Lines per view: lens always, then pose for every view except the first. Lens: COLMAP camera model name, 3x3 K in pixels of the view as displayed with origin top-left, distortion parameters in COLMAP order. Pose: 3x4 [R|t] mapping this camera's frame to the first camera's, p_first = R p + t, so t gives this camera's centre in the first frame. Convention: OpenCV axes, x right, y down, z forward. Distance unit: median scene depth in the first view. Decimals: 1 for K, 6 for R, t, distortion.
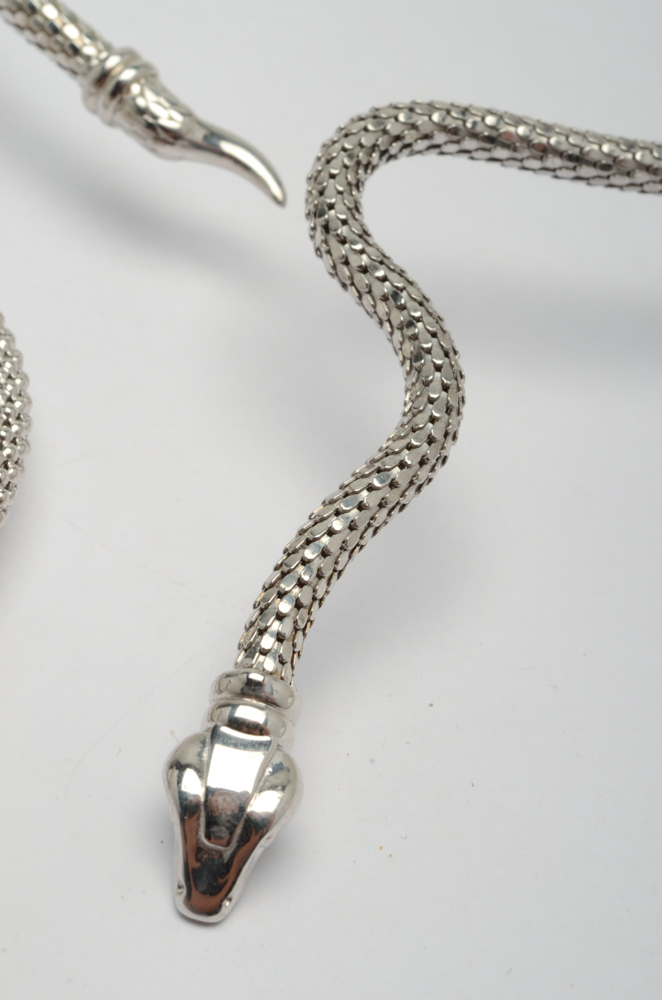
lens RADIAL K [[2577.0, 0, 334.3], [0, 2577.0, 500.3], [0, 0, 1]] dist [-0.183737, 0.000000]
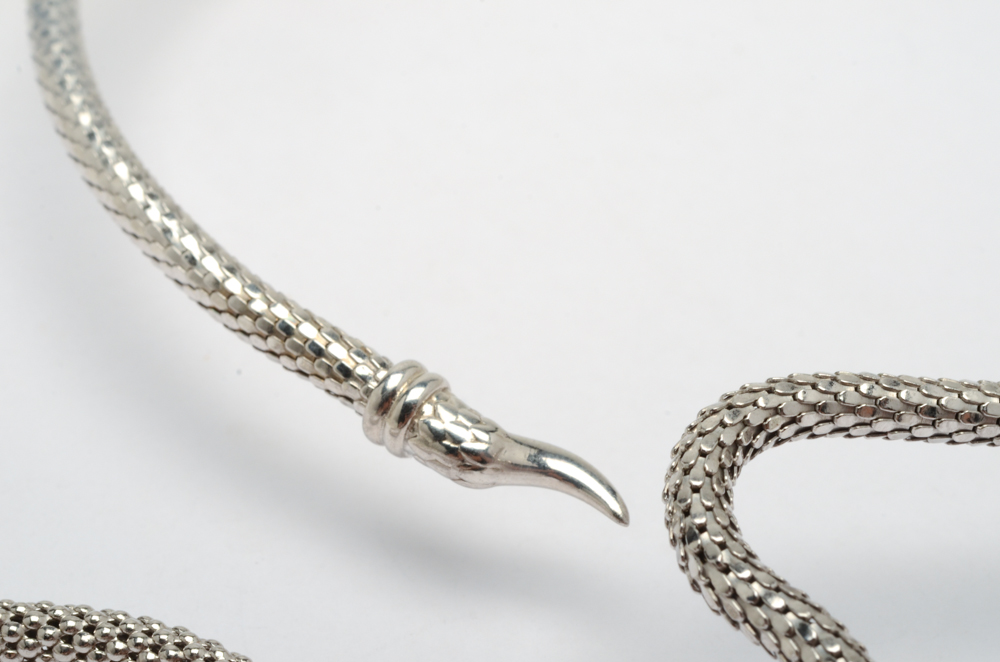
lens RADIAL K [[2577.0, 0, 498.5], [0, 2577.0, 336.8], [0, 0, 1]] dist [-0.183737, 0.000000]
pose [[0.988823, -0.149052, 0.003630, -0.056595], [0.148174, 0.979711, -0.134945, -0.070580], [0.016557, 0.133975, 0.990846, 0.178403]]
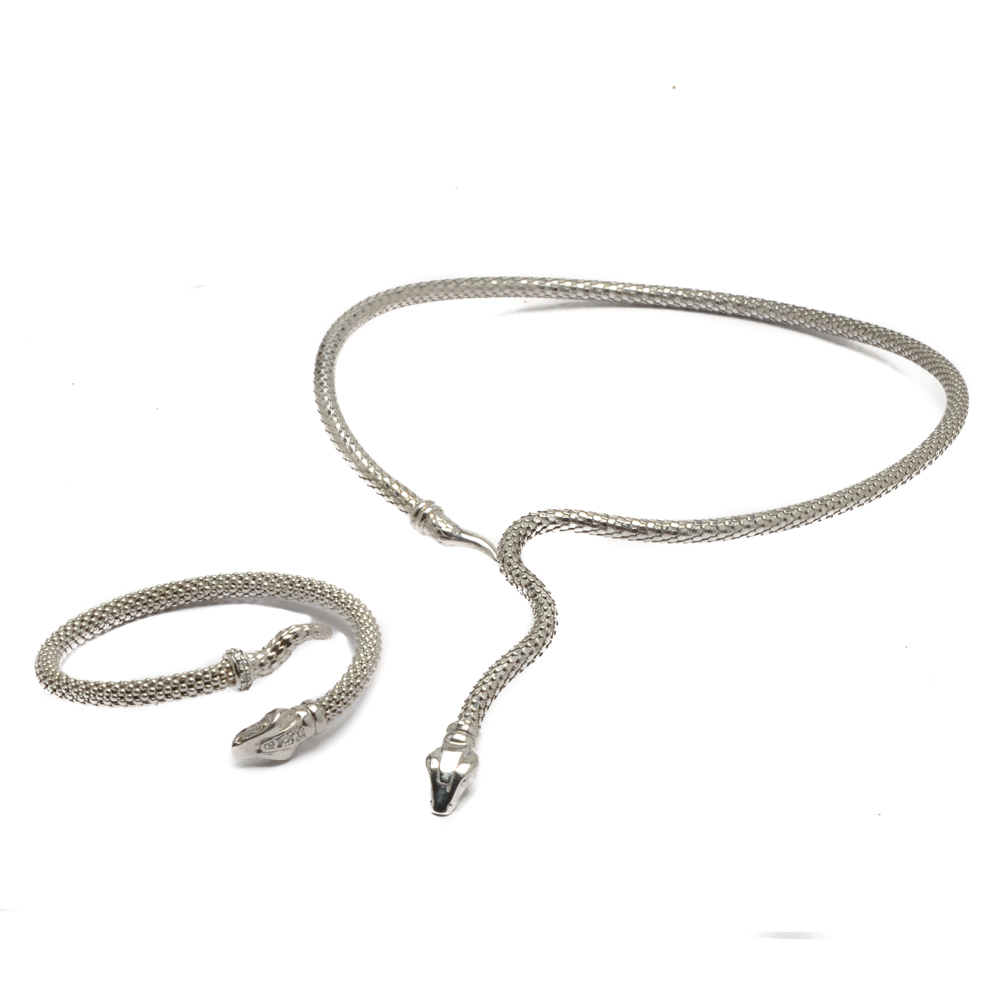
lens RADIAL K [[2866.5, 0, 500.0], [0, 2866.5, 503.2], [0, 0, 1]] dist [-0.551431, 0.000000]
pose [[0.984280, -0.077616, -0.158647, 0.393244], [0.036821, 0.968702, -0.245479, 0.461540], [0.172735, 0.235778, 0.956332, -1.436015]]
